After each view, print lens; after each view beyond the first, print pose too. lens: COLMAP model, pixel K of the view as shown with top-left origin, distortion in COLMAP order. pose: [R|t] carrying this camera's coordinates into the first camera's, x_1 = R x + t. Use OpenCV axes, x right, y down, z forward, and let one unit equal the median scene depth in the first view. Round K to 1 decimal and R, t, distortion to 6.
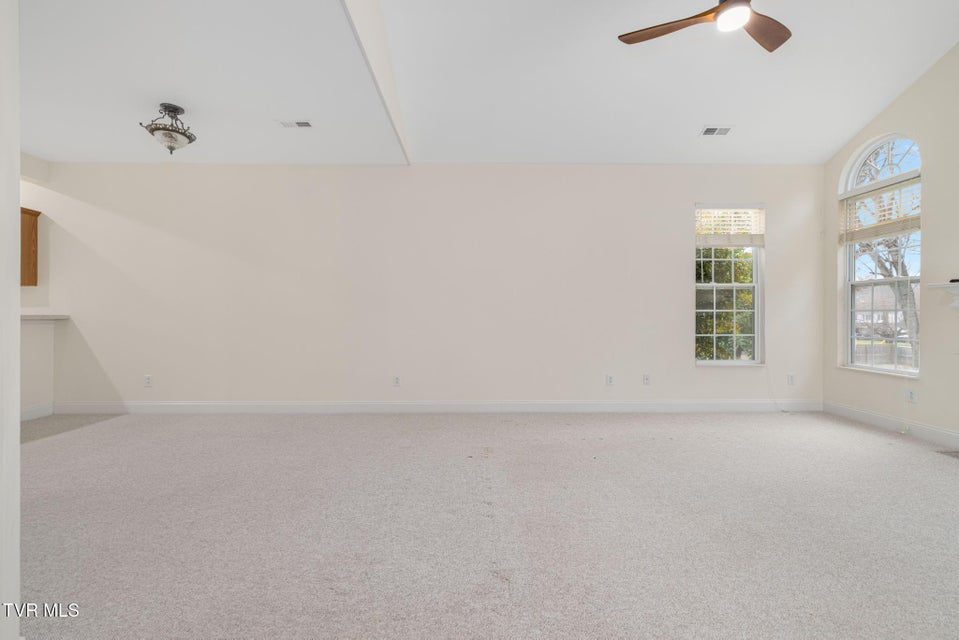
lens RADIAL K [[408.7, 0, 479.2], [0, 408.7, 317.1], [0, 0, 1]] dist [-0.000103, -0.000541]
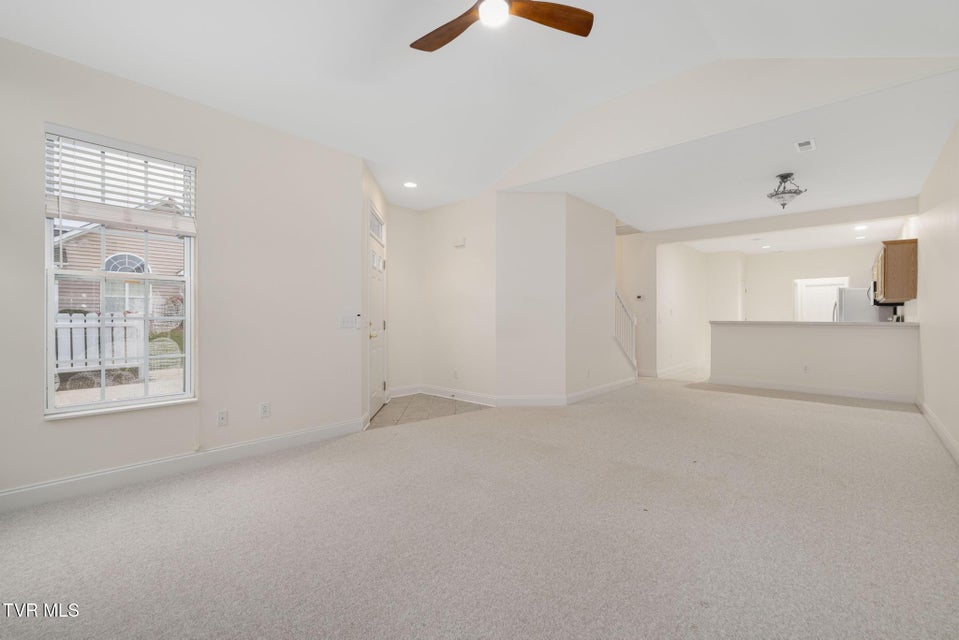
lens RADIAL K [[408.7, 0, 479.2], [0, 408.7, 317.1], [0, 0, 1]] dist [-0.000103, -0.000541]
pose [[-0.681820, -0.000697, -0.731520, 0.716916], [0.000738, 0.999998, -0.001640, -0.018582], [0.731520, -0.001658, -0.681818, 0.862985]]
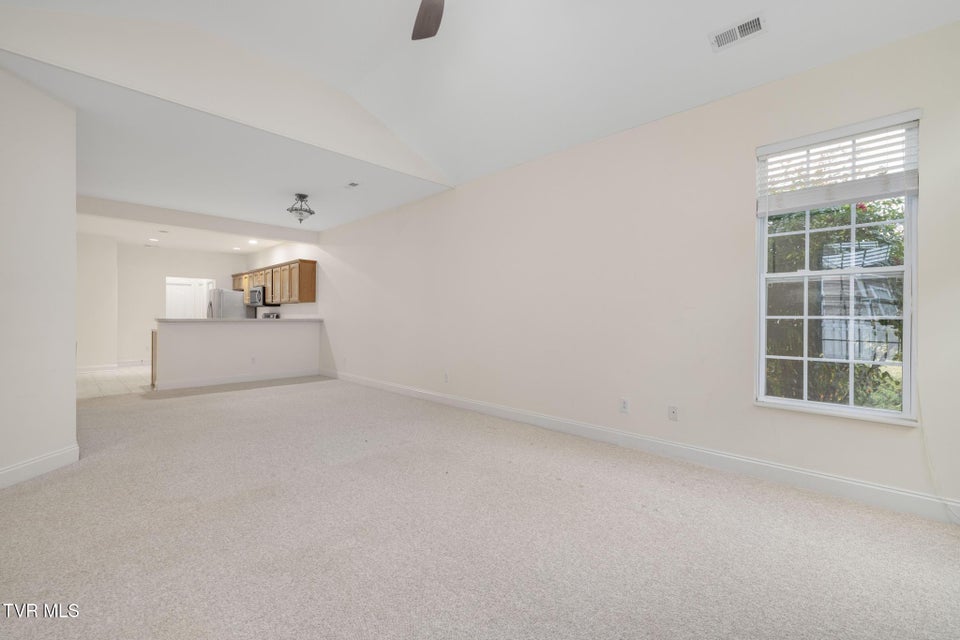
lens RADIAL K [[409.2, 0, 479.7], [0, 409.2, 317.1], [0, 0, 1]] dist [-0.000103, -0.000541]
pose [[0.703546, 0.004026, -0.710639, 0.682715], [0.001358, 0.999975, 0.007010, -0.021800], [0.710649, -0.005897, 0.703522, 0.249003]]
